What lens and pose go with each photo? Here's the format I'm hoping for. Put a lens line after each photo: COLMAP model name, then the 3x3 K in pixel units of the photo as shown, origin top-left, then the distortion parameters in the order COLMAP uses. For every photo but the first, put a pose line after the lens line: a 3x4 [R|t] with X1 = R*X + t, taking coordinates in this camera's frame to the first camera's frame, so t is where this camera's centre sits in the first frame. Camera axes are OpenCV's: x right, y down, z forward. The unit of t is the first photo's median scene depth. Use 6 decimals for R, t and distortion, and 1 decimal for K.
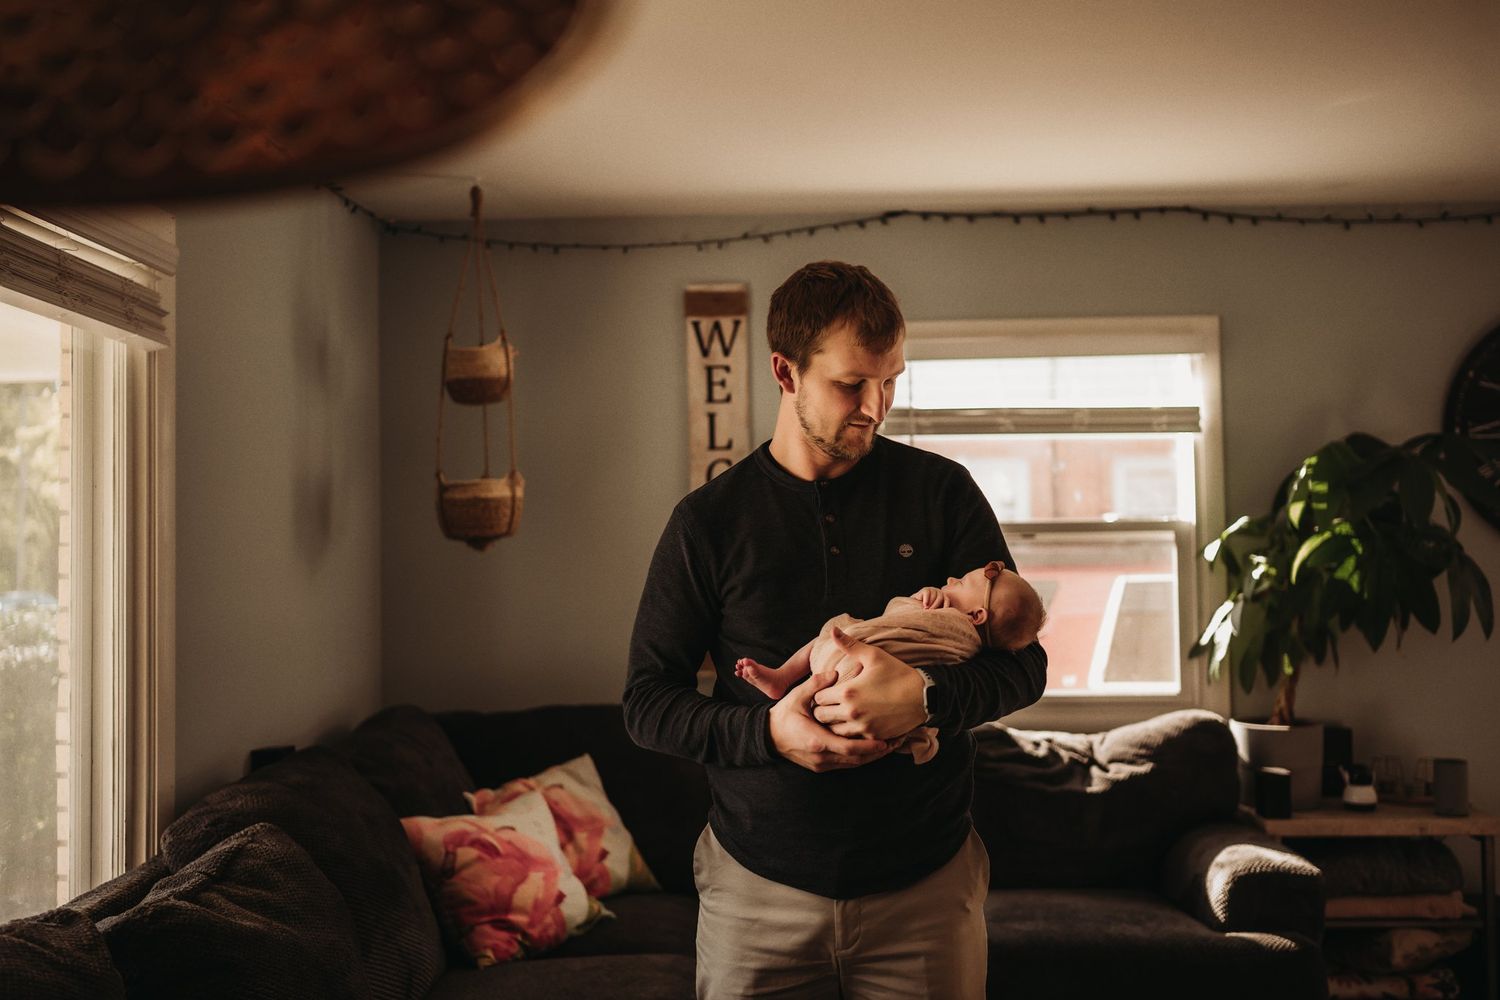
lens RADIAL K [[1417.2, 0, 750.0], [0, 1417.2, 500.0], [0, 0, 1]] dist [-0.005966, 0.015064]
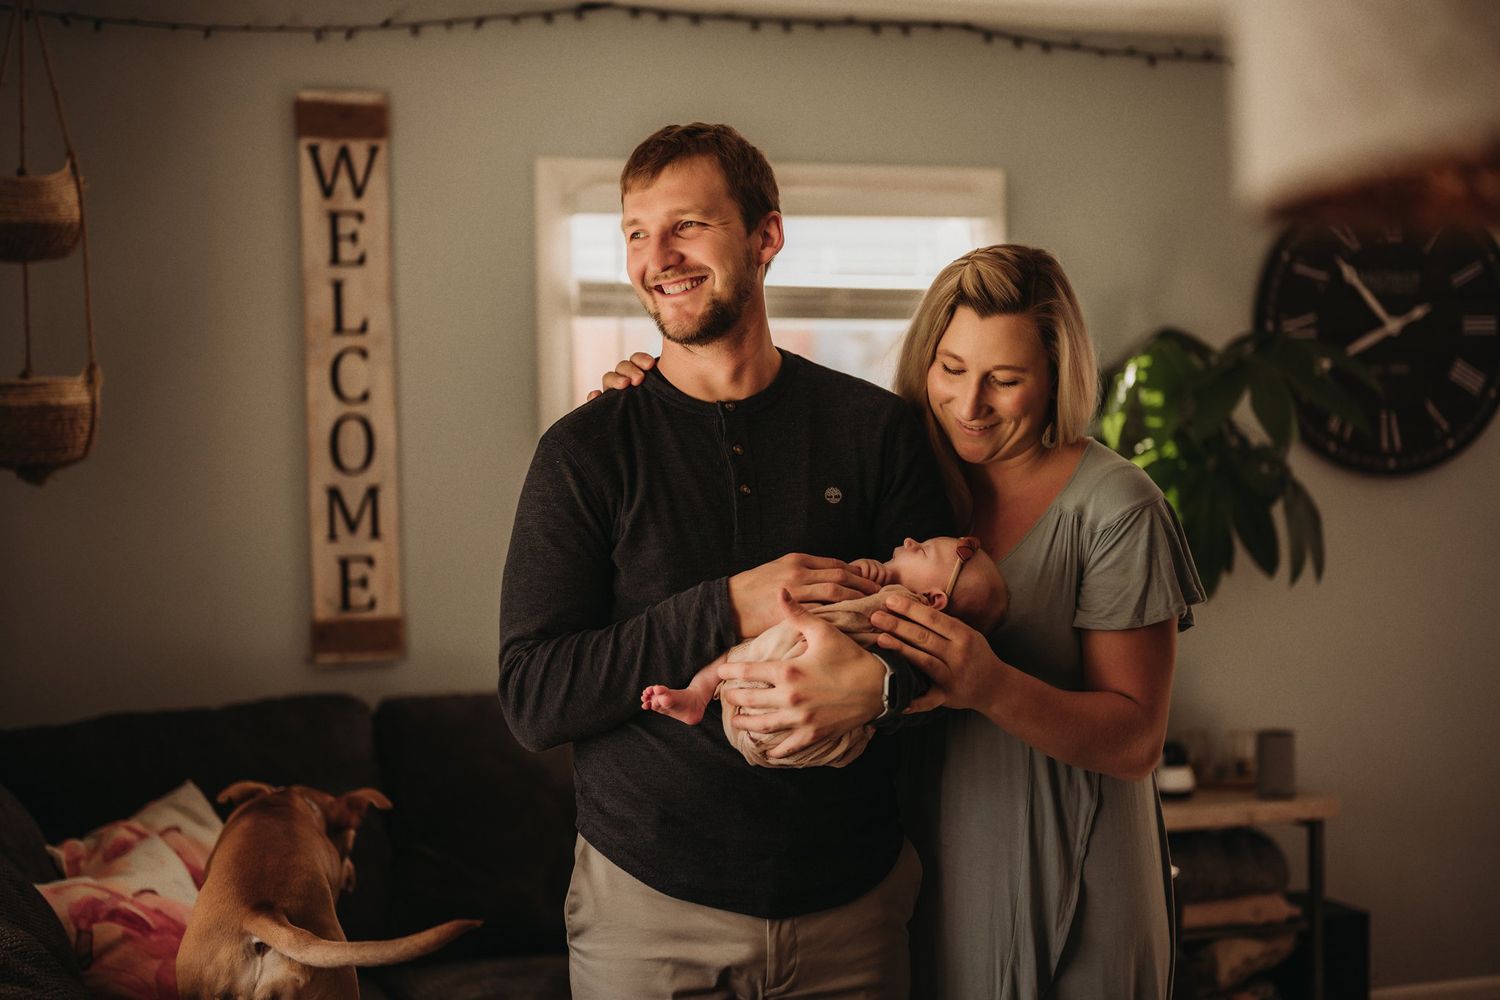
lens RADIAL K [[2185.3, 0, 752.8], [0, 2185.3, 480.4], [0, 0, 1]] dist [0.007309, -0.036551]
pose [[0.935804, -0.007220, 0.352447, -0.235109], [-0.007366, 0.999171, 0.040027, -0.009447], [-0.352444, -0.040054, 0.934975, -0.070651]]
